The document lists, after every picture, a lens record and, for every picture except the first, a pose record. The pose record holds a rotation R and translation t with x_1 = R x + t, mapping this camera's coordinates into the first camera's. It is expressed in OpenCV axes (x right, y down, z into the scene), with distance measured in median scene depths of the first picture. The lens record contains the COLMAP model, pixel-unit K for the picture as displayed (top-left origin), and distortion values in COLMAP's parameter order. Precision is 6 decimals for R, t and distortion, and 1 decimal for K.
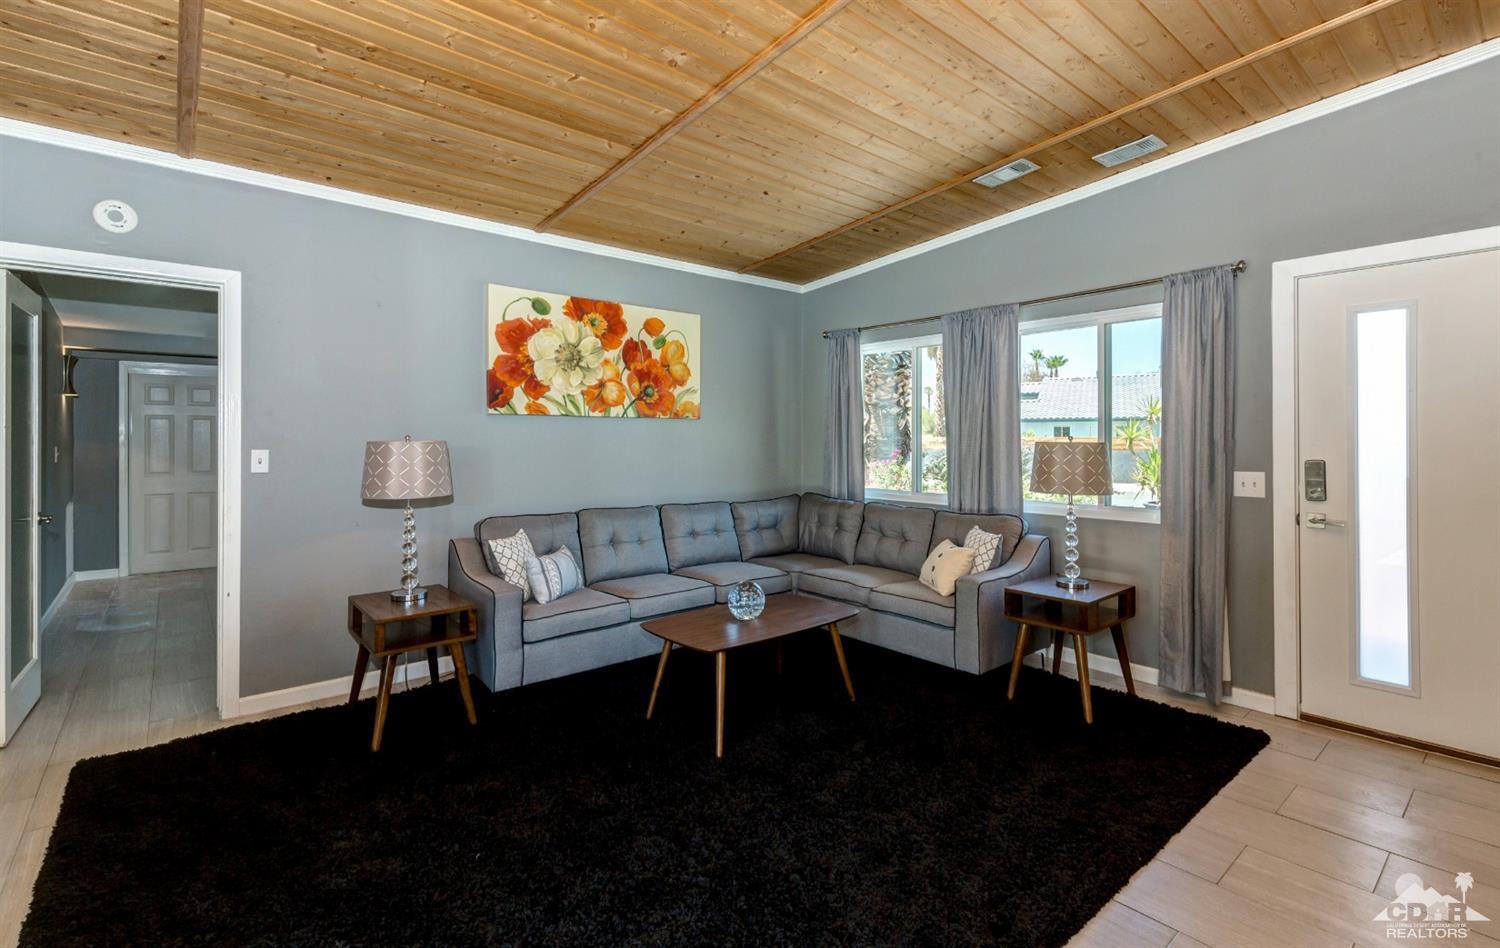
lens RADIAL K [[681.6, 0, 767.6], [0, 681.6, 440.4], [0, 0, 1]] dist [0.029600, -0.000485]
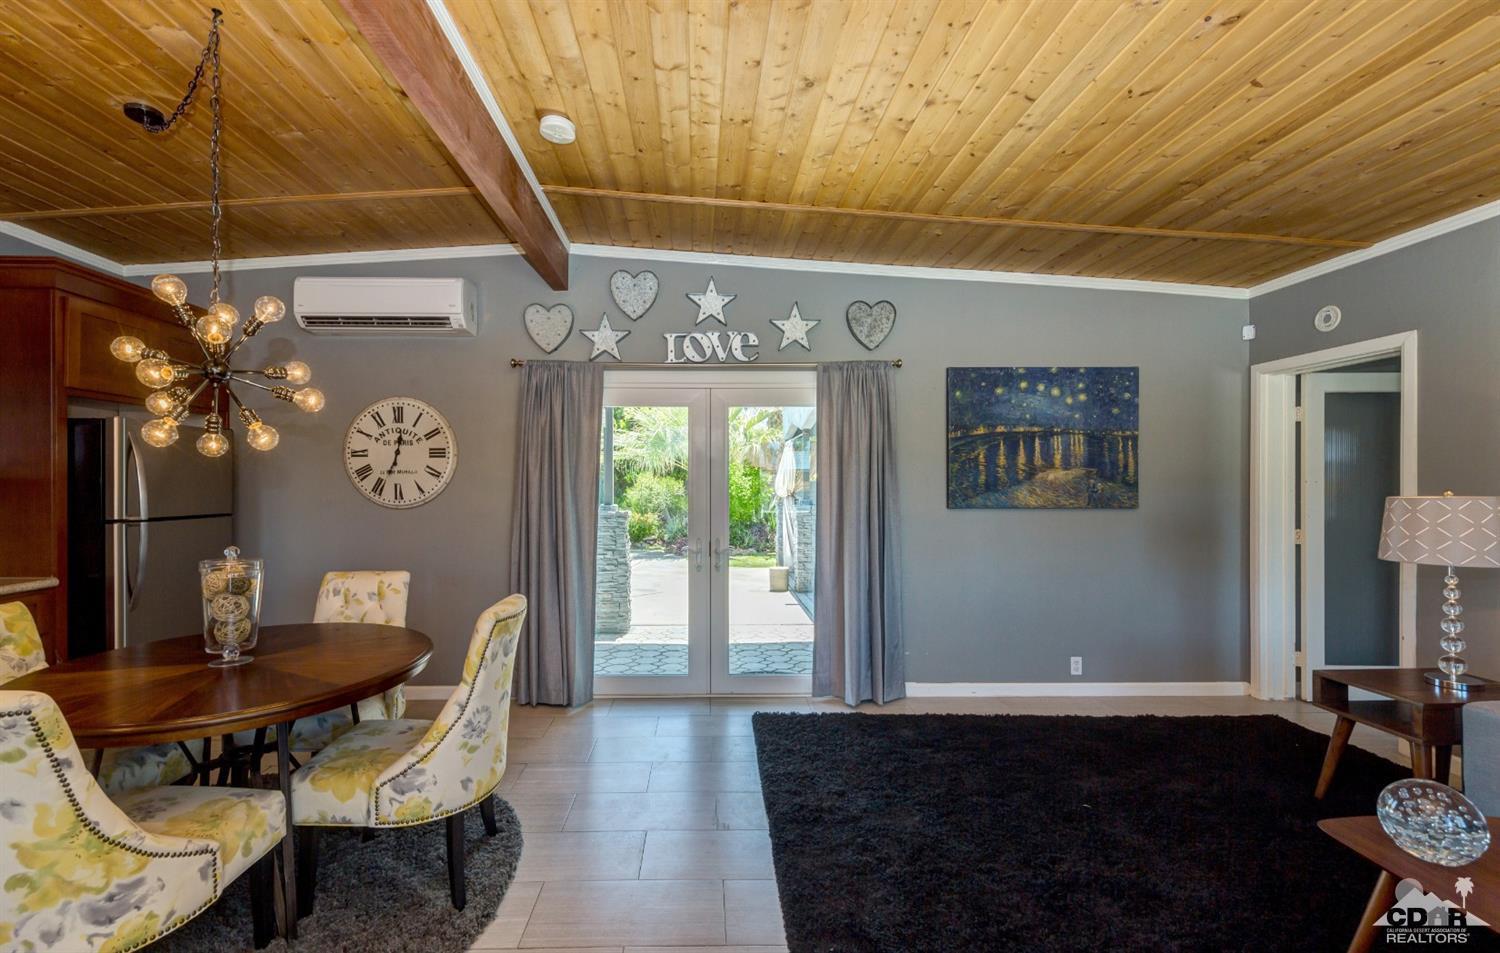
lens RADIAL K [[600.6, 0, 737.4], [0, 600.6, 485.1], [0, 0, 1]] dist [0.026063, 0.000128]
pose [[-0.639320, 0.003230, -0.768934, 0.461685], [0.001985, 0.999995, 0.002551, -0.012709], [0.768938, 0.000105, -0.639323, 0.629952]]
